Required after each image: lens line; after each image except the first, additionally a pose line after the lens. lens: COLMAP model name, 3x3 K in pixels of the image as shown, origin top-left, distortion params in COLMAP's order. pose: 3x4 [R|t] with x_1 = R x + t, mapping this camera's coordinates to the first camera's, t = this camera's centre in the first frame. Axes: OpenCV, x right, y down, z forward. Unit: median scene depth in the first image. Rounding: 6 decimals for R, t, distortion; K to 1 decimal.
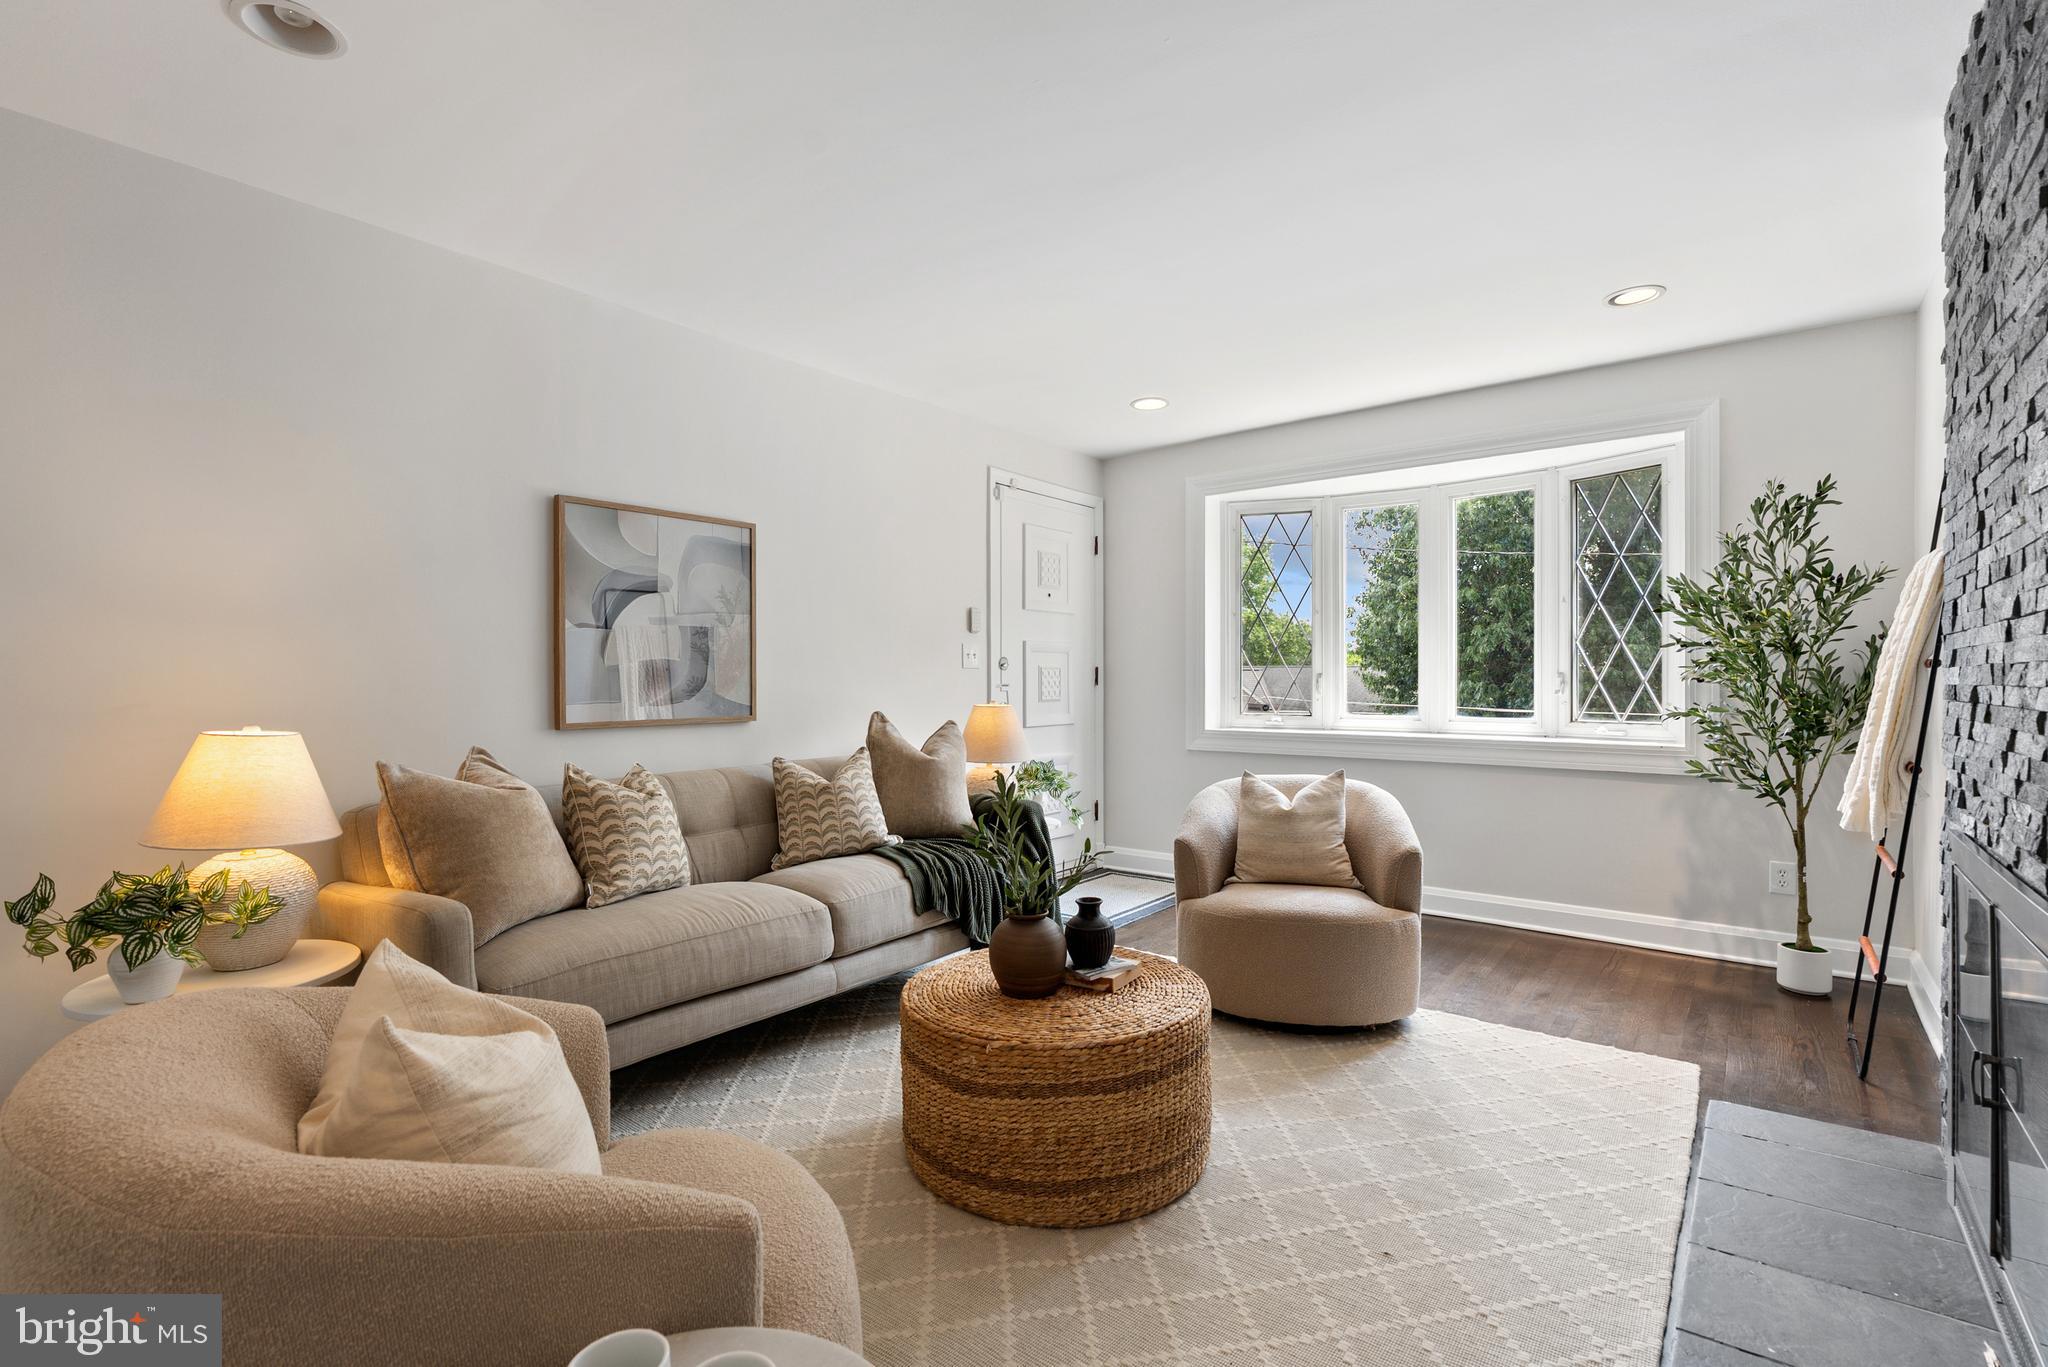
lens RADIAL K [[942.1, 0, 1014.5], [0, 942.1, 683.0], [0, 0, 1]] dist [0.001805, 0.002487]
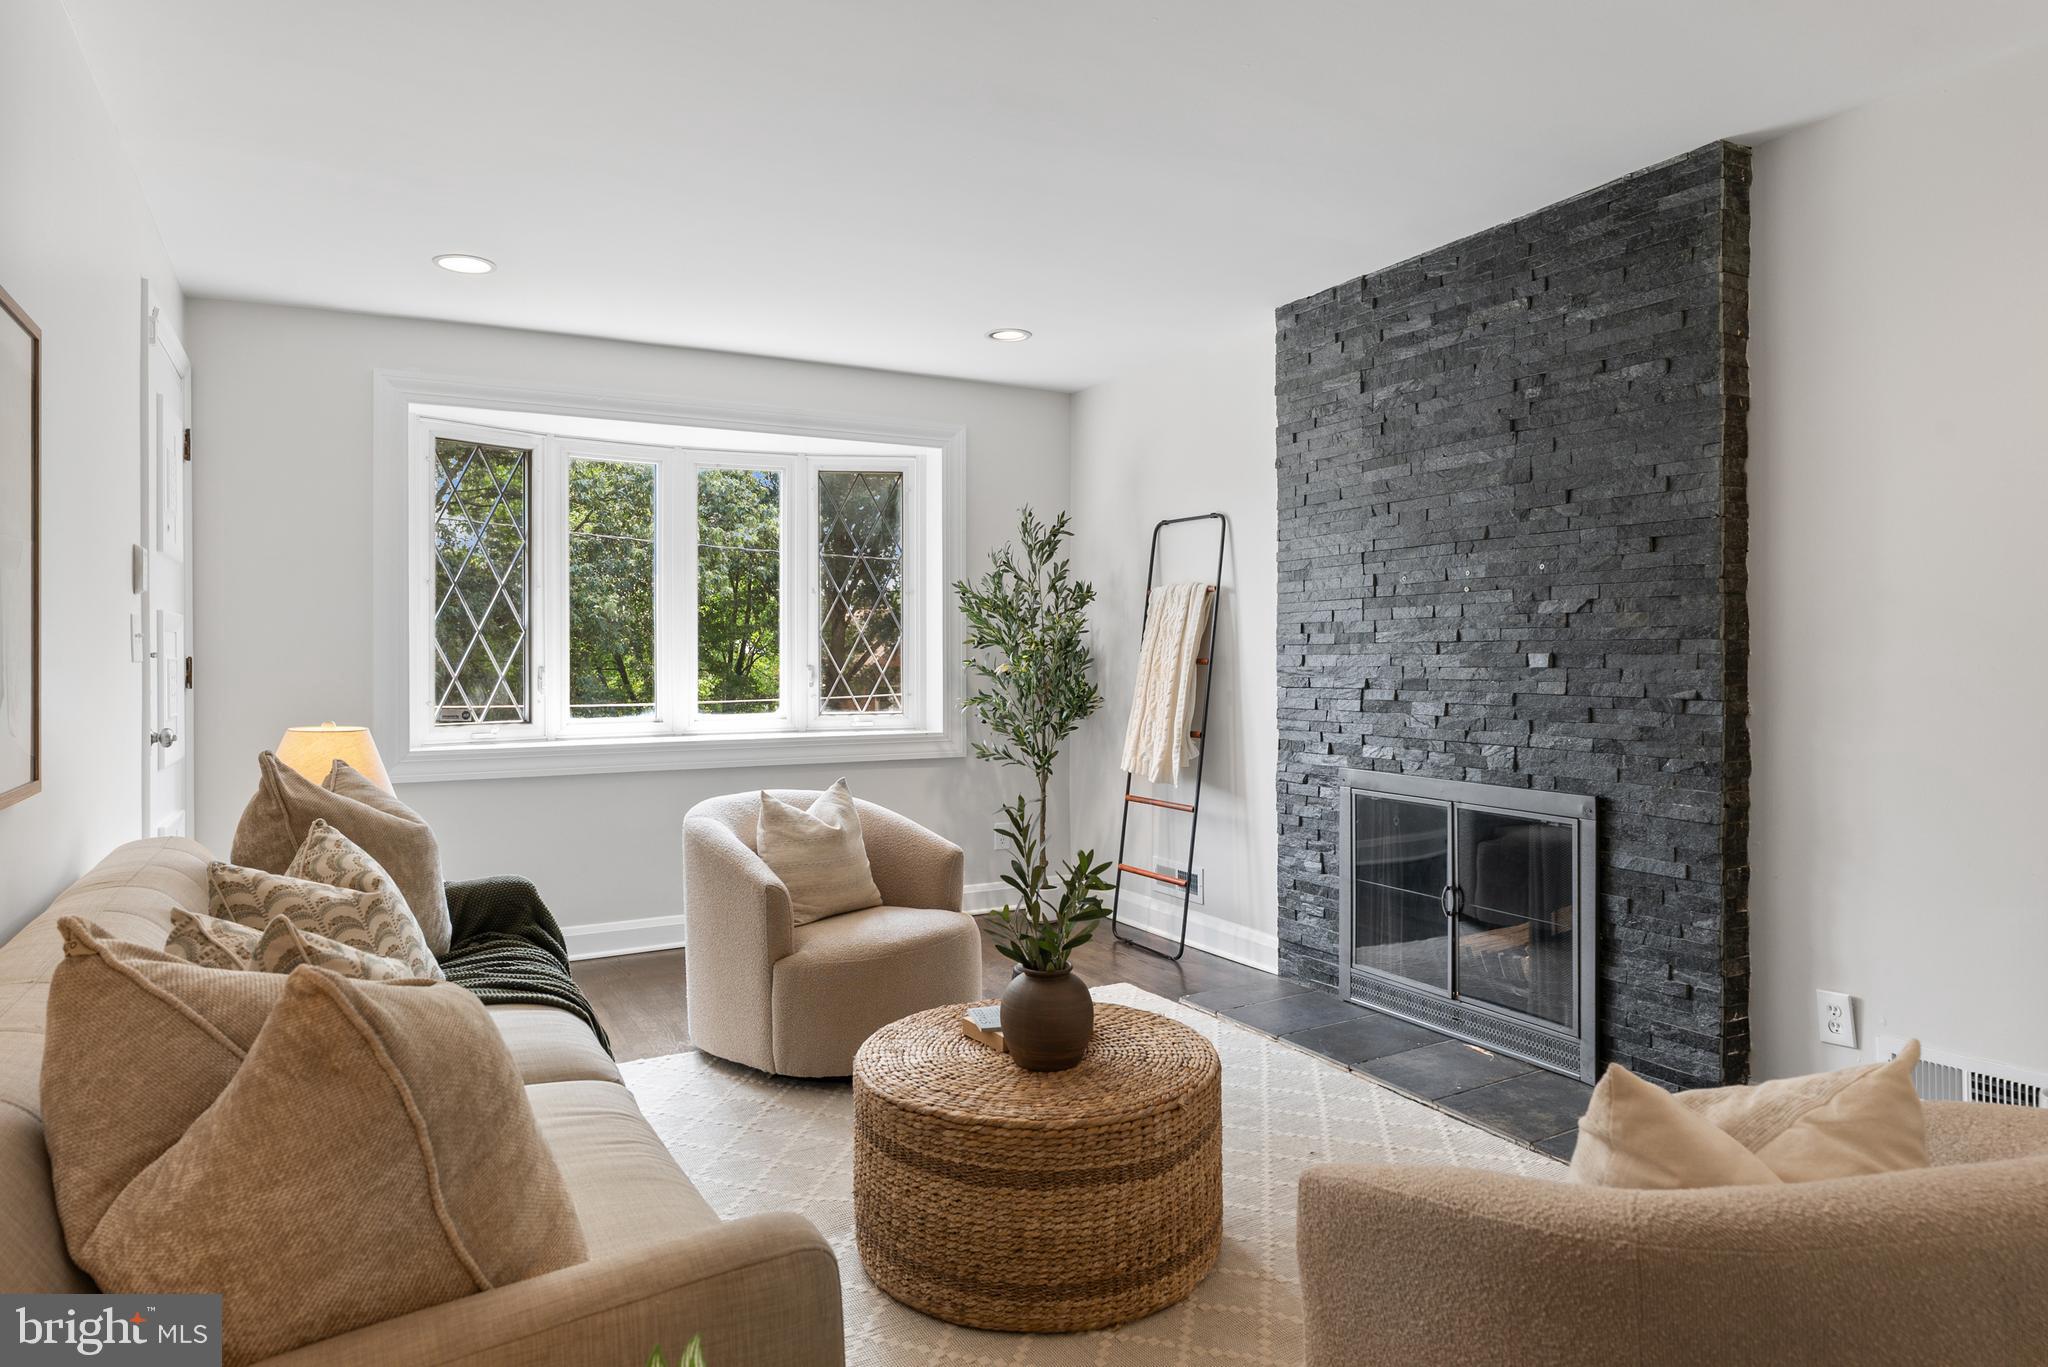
lens RADIAL K [[1220.4, 0, 1023.4], [0, 1220.4, 669.4], [0, 0, 1]] dist [-0.030835, -0.000112]
pose [[0.380149, -0.004845, 0.924912, -0.628522], [0.007385, 0.999970, 0.002203, -0.010740], [-0.924896, 0.005993, 0.380174, 0.399559]]
